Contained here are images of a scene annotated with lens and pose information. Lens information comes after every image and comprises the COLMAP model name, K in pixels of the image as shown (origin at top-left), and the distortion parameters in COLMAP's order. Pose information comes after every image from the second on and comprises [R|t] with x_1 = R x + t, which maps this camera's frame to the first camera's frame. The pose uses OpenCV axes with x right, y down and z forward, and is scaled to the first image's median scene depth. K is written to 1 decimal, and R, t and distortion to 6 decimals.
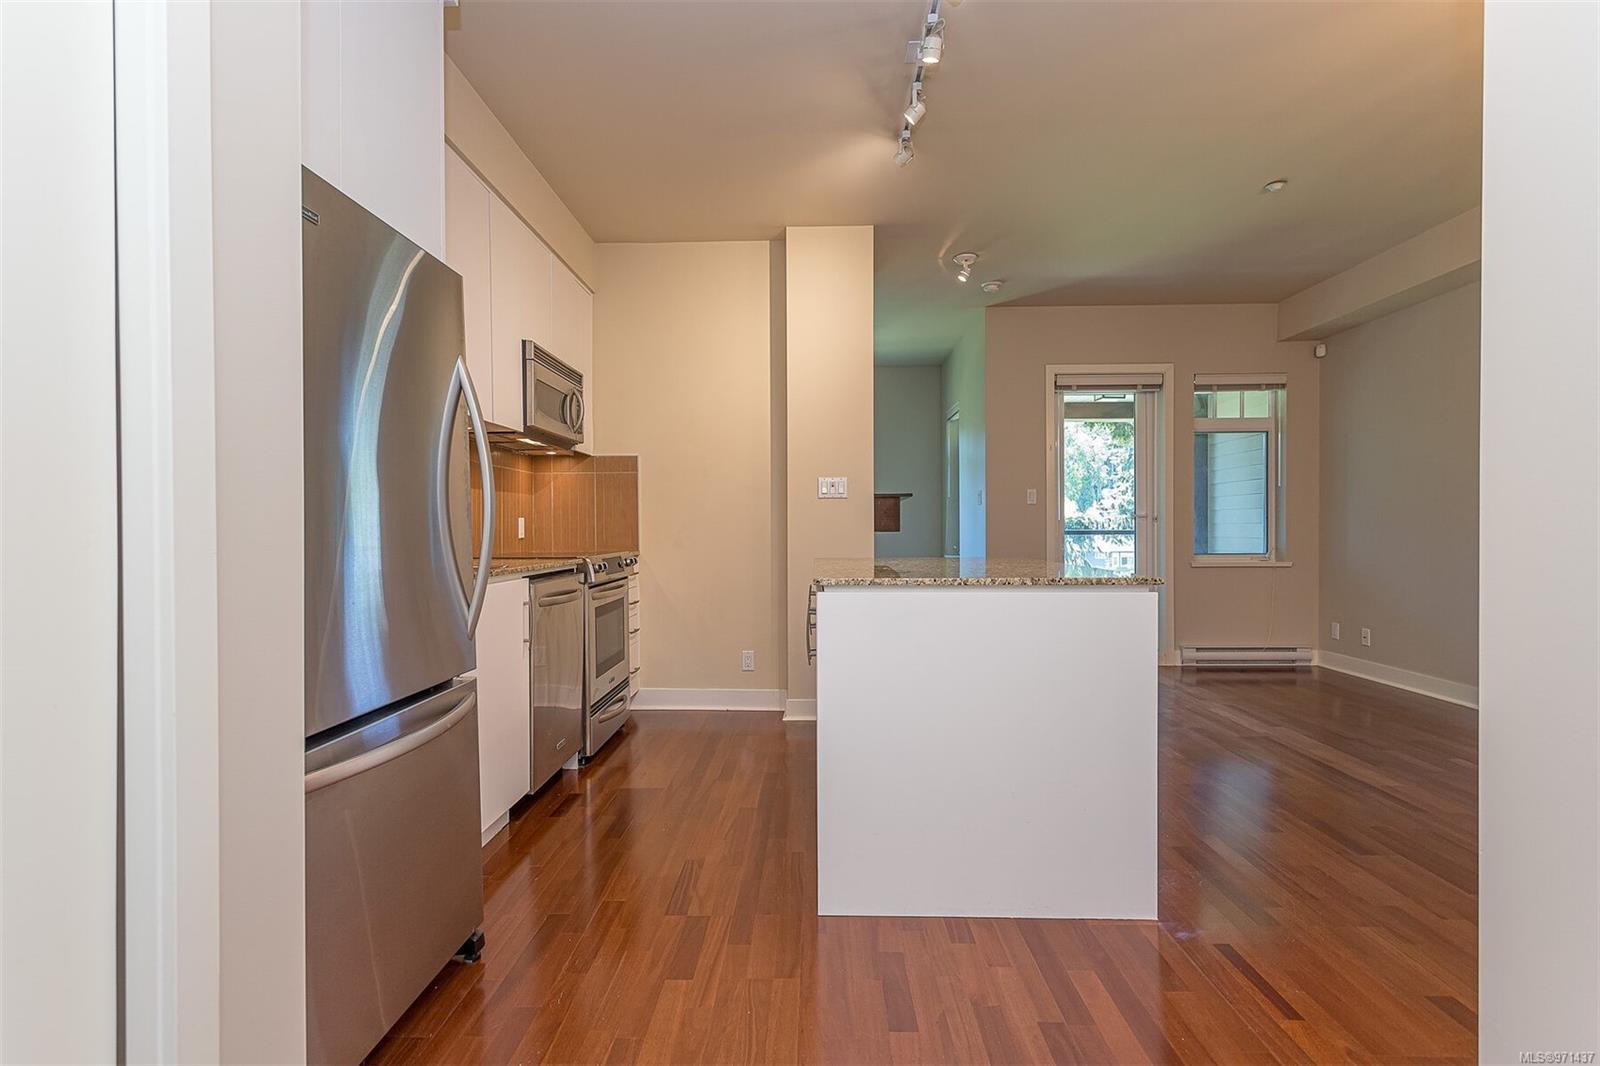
lens RADIAL K [[765.5, 0, 799.0], [0, 765.5, 530.6], [0, 0, 1]] dist [0.001823, 0.001428]
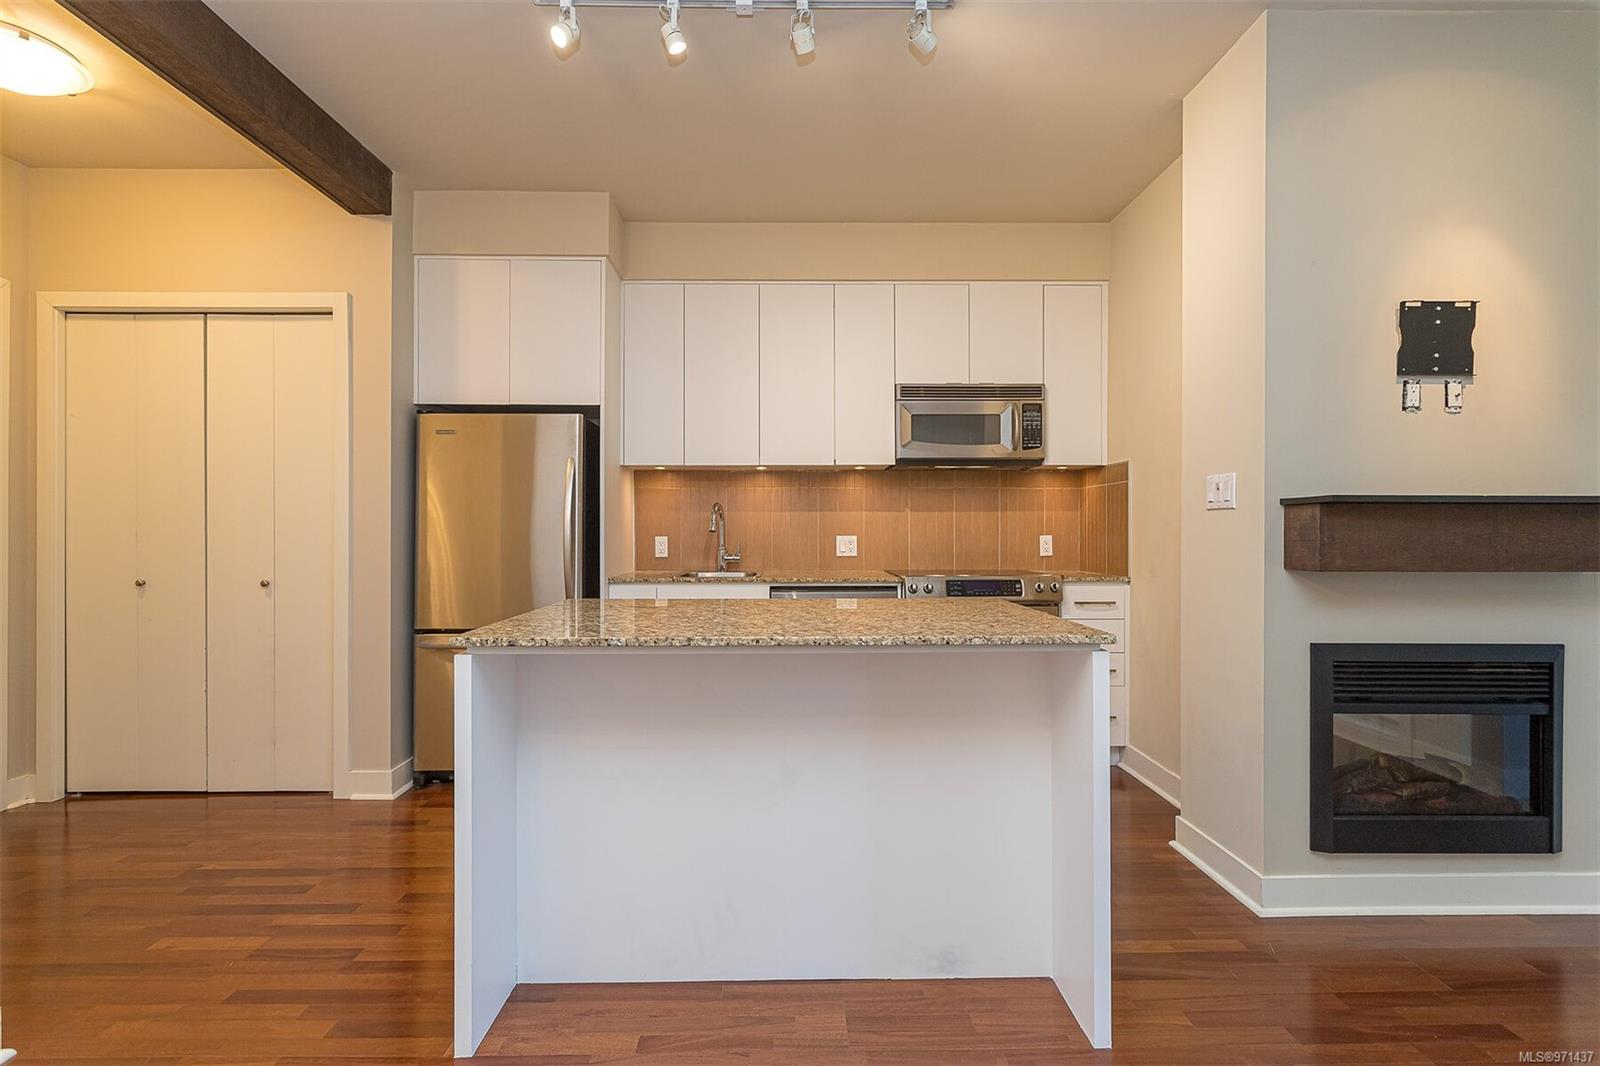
lens RADIAL K [[765.5, 0, 798.5], [0, 765.5, 530.2], [0, 0, 1]] dist [0.001823, 0.001428]
pose [[0.045051, 0.001958, -0.998983, 0.797389], [-0.007080, 0.999974, 0.001640, -0.031546], [0.998960, 0.006999, 0.045063, 0.828672]]
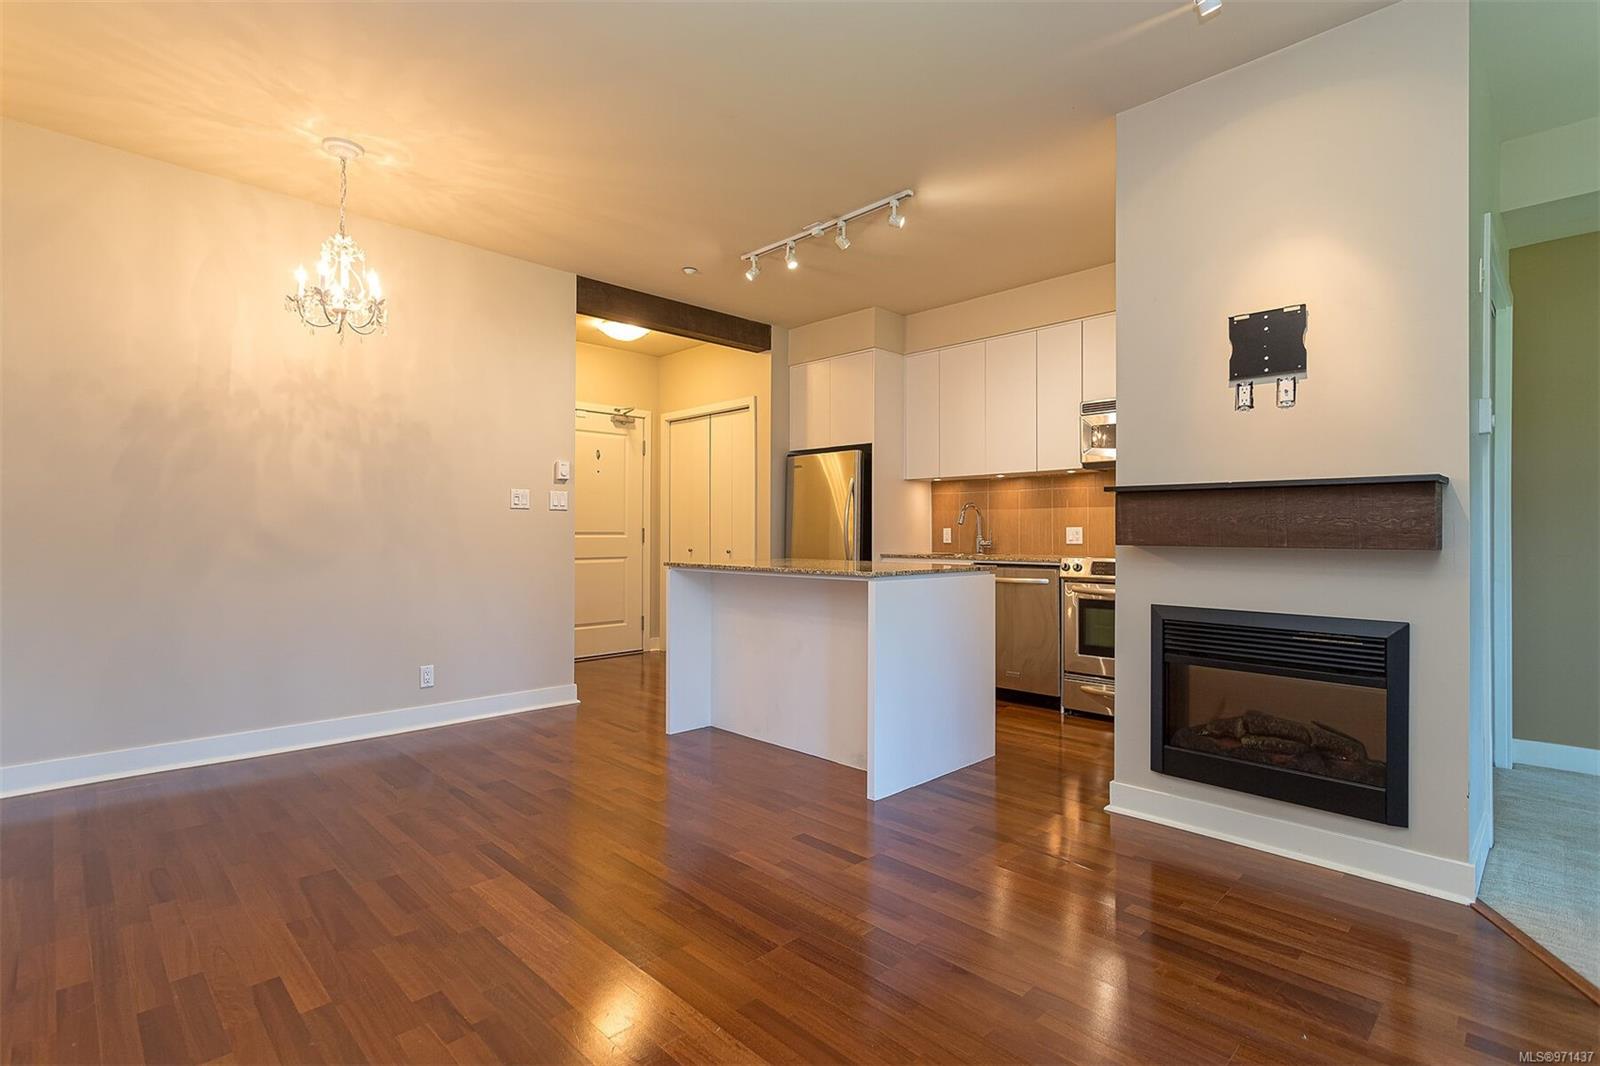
lens RADIAL K [[765.5, 0, 805.3], [0, 765.5, 527.4], [0, 0, 1]] dist [0.001823, 0.001428]
pose [[-0.689298, -0.004857, -0.724462, 1.027837], [-0.006098, 0.999981, -0.000901, -0.015168], [0.724452, 0.003797, -0.689315, 1.645141]]
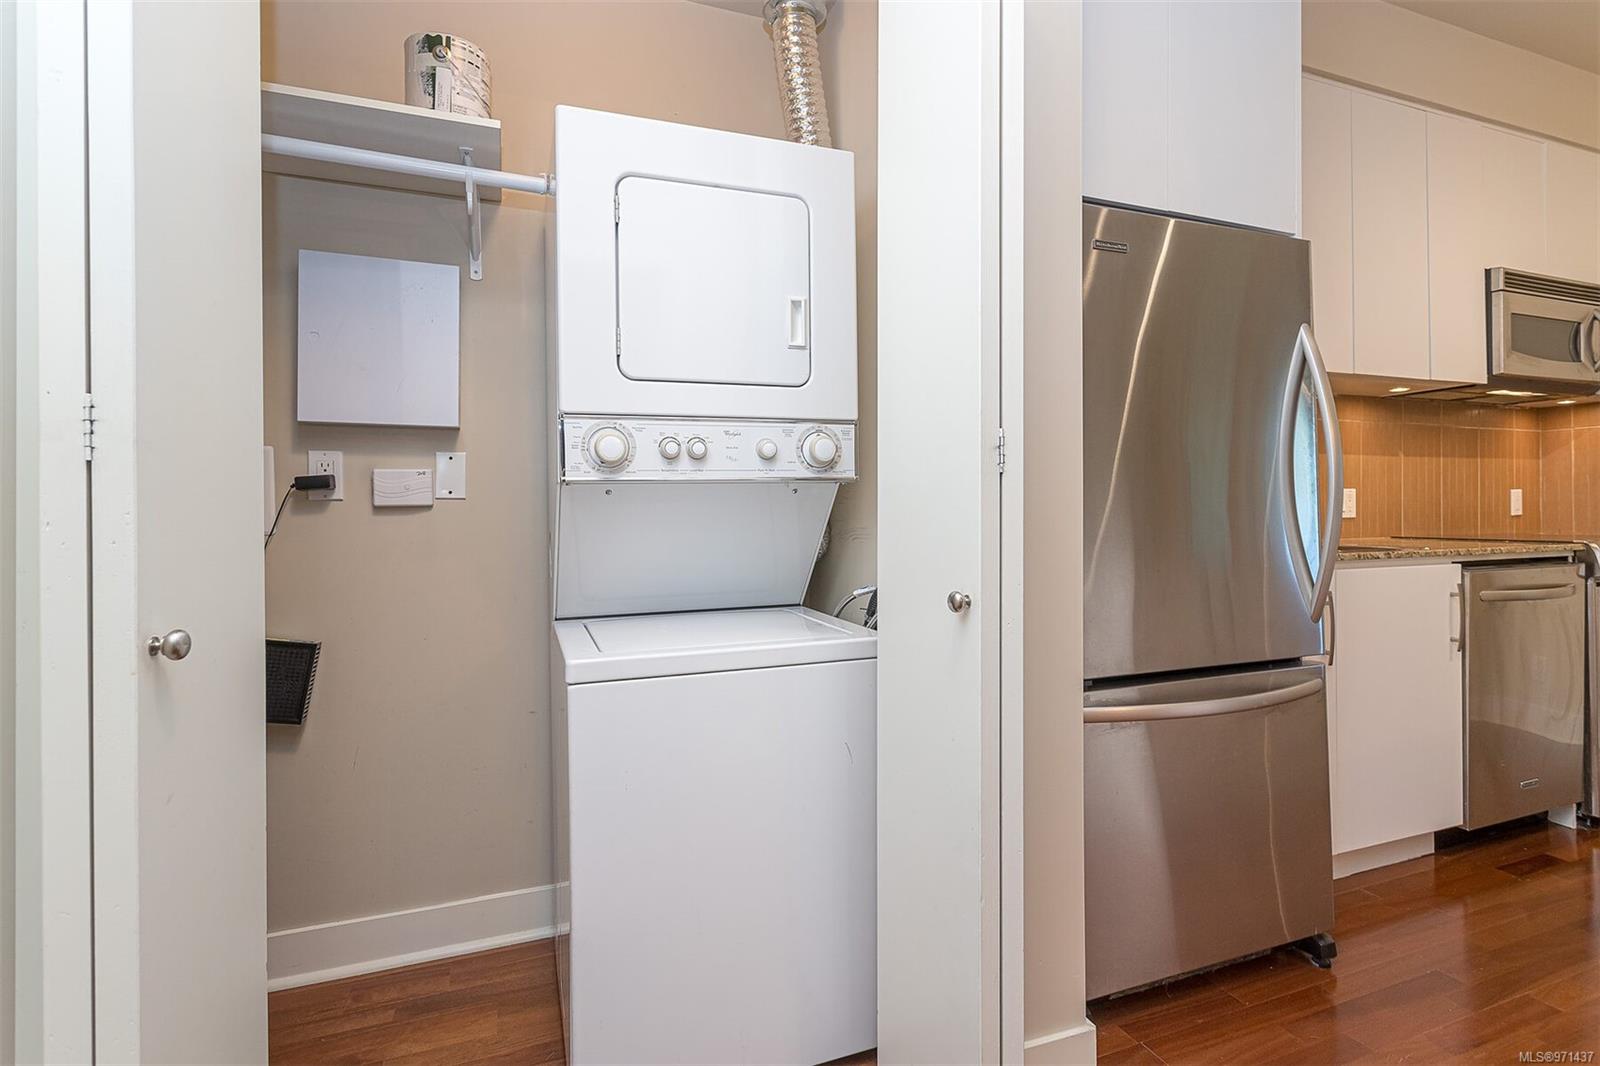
lens RADIAL K [[765.5, 0, 812.0], [0, 765.5, 506.6], [0, 0, 1]] dist [0.001823, 0.001428]
pose [[0.383201, -0.006939, -0.923639, 0.114840], [0.006162, 0.999969, -0.004956, 0.000240], [0.923644, -0.003792, 0.383232, 0.037536]]
